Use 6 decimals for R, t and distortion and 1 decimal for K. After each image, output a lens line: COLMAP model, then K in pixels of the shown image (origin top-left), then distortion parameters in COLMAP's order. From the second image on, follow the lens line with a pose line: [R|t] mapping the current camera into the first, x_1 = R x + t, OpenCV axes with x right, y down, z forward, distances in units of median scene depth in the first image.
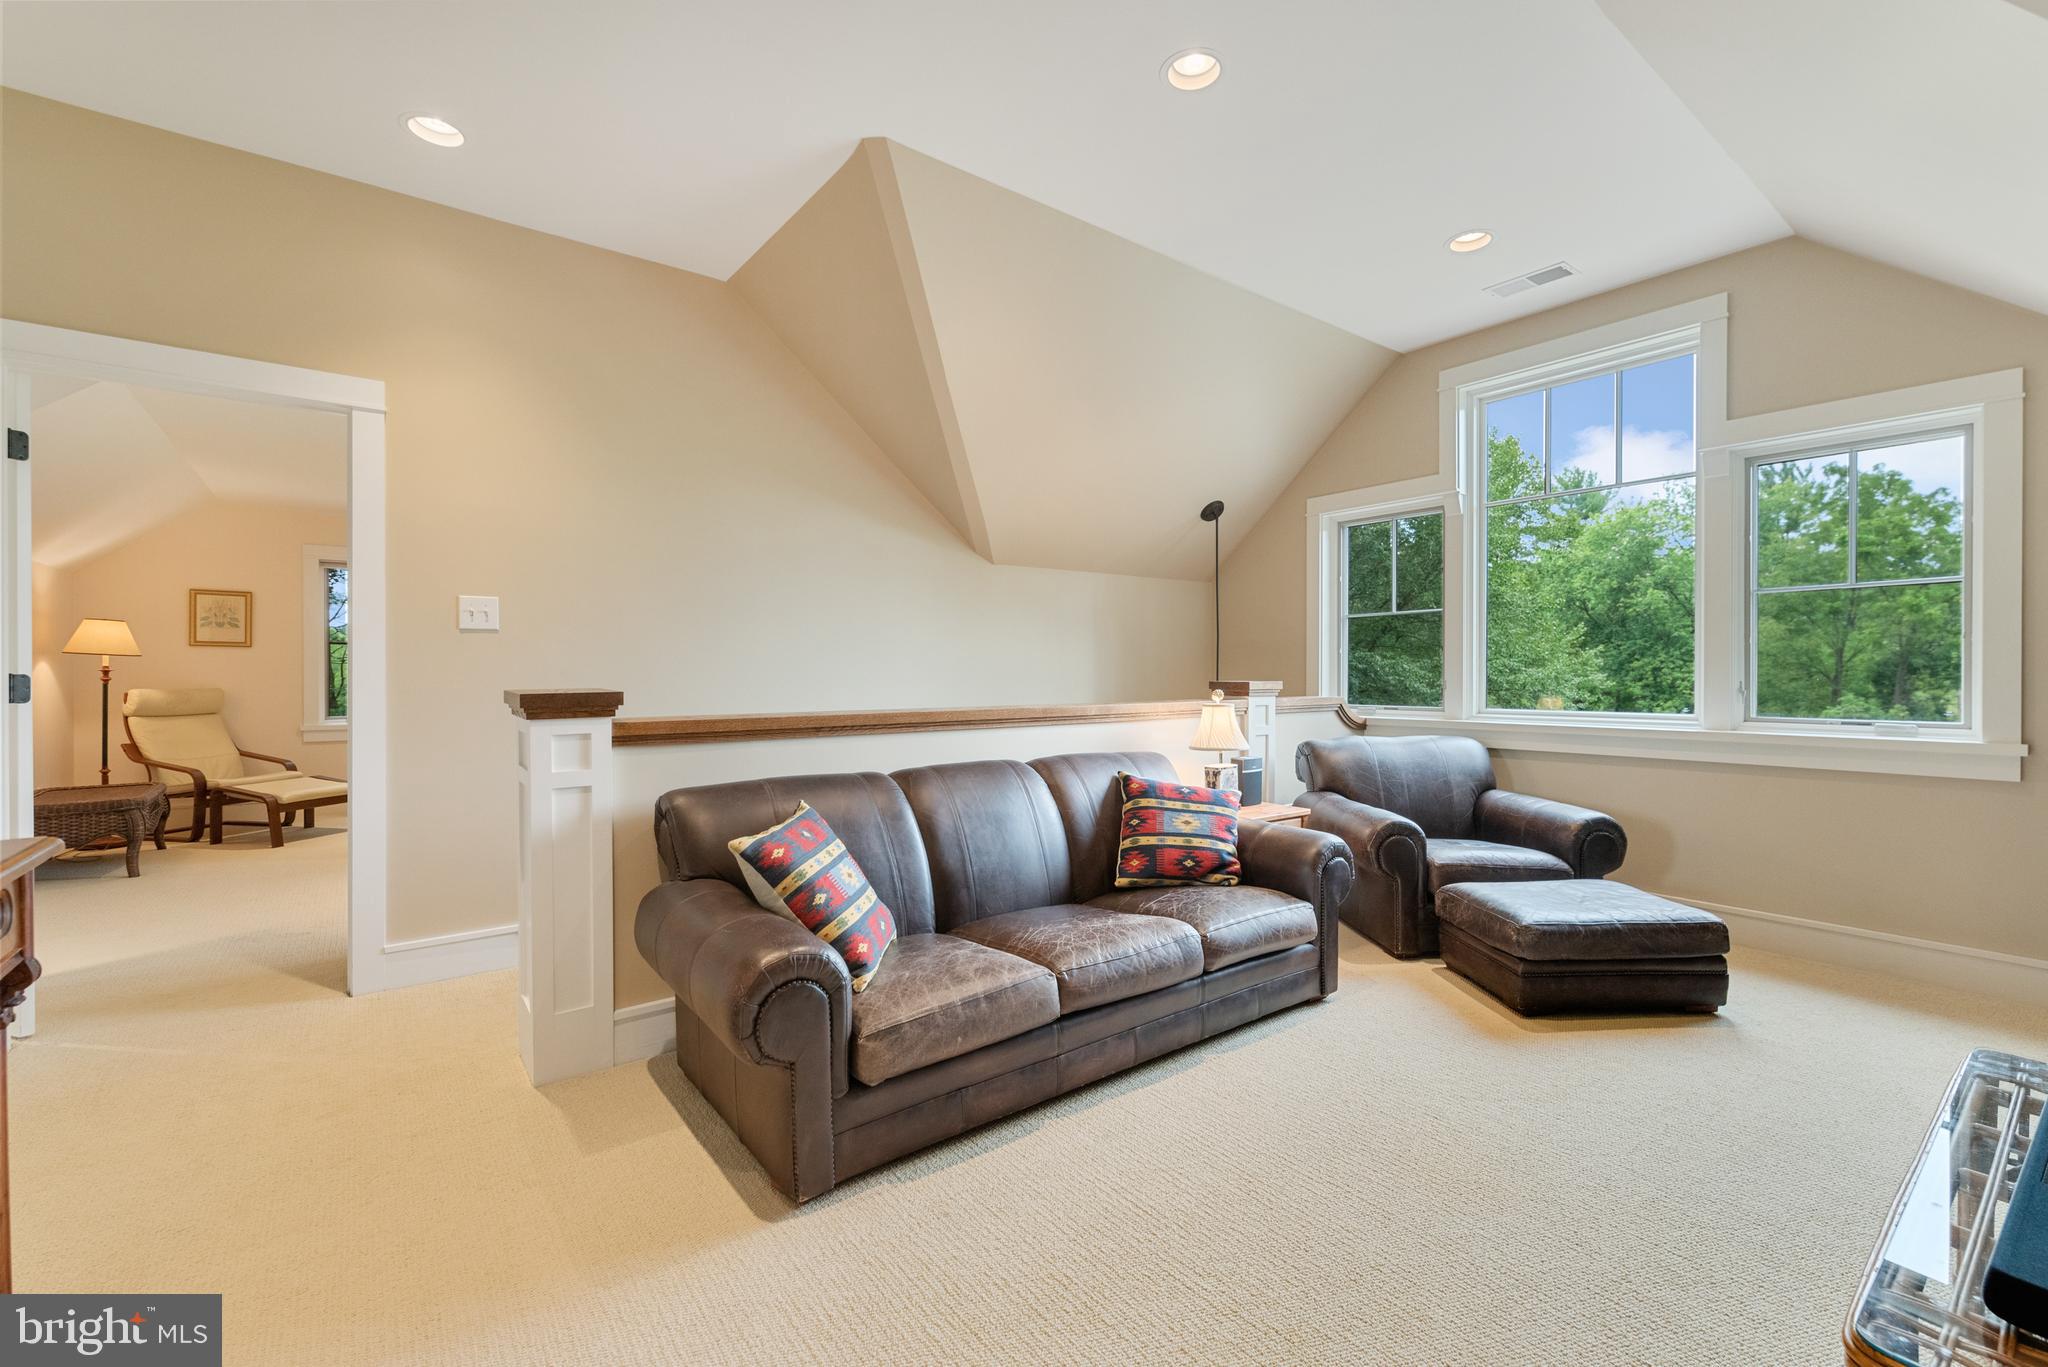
lens RADIAL K [[894.0, 0, 1031.1], [0, 894.0, 680.9], [0, 0, 1]] dist [-0.000382, -0.000211]
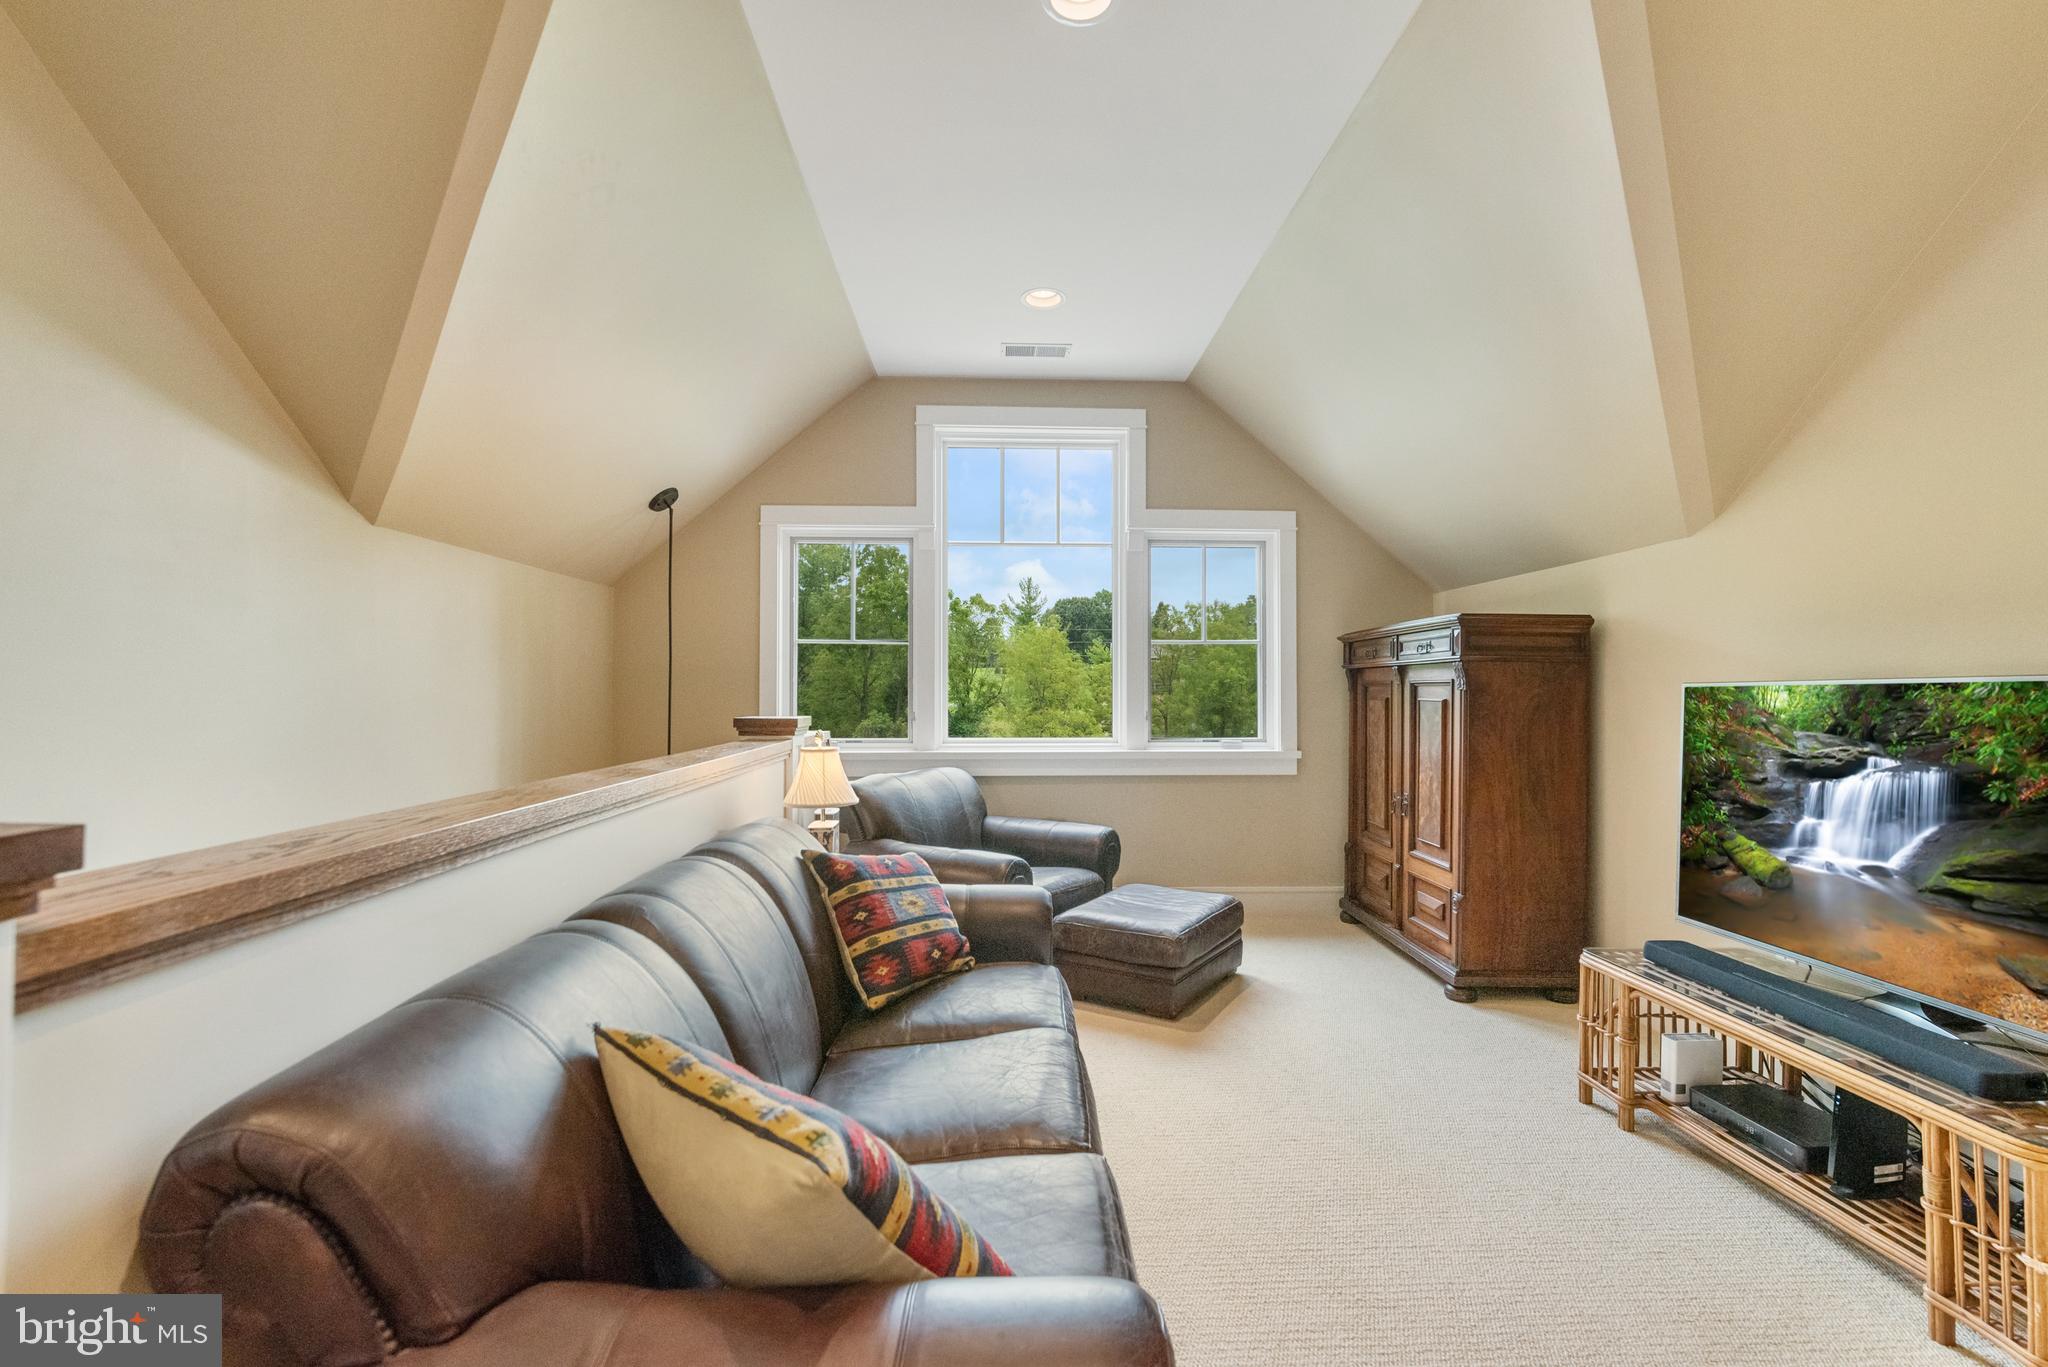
lens RADIAL K [[894.0, 0, 1028.7], [0, 894.0, 682.1], [0, 0, 1]] dist [-0.000382, -0.000211]
pose [[0.564456, 0.013014, 0.825360, -0.416384], [0.002606, 0.999843, -0.017547, -0.022684], [-0.825459, 0.012055, 0.564334, 0.458602]]
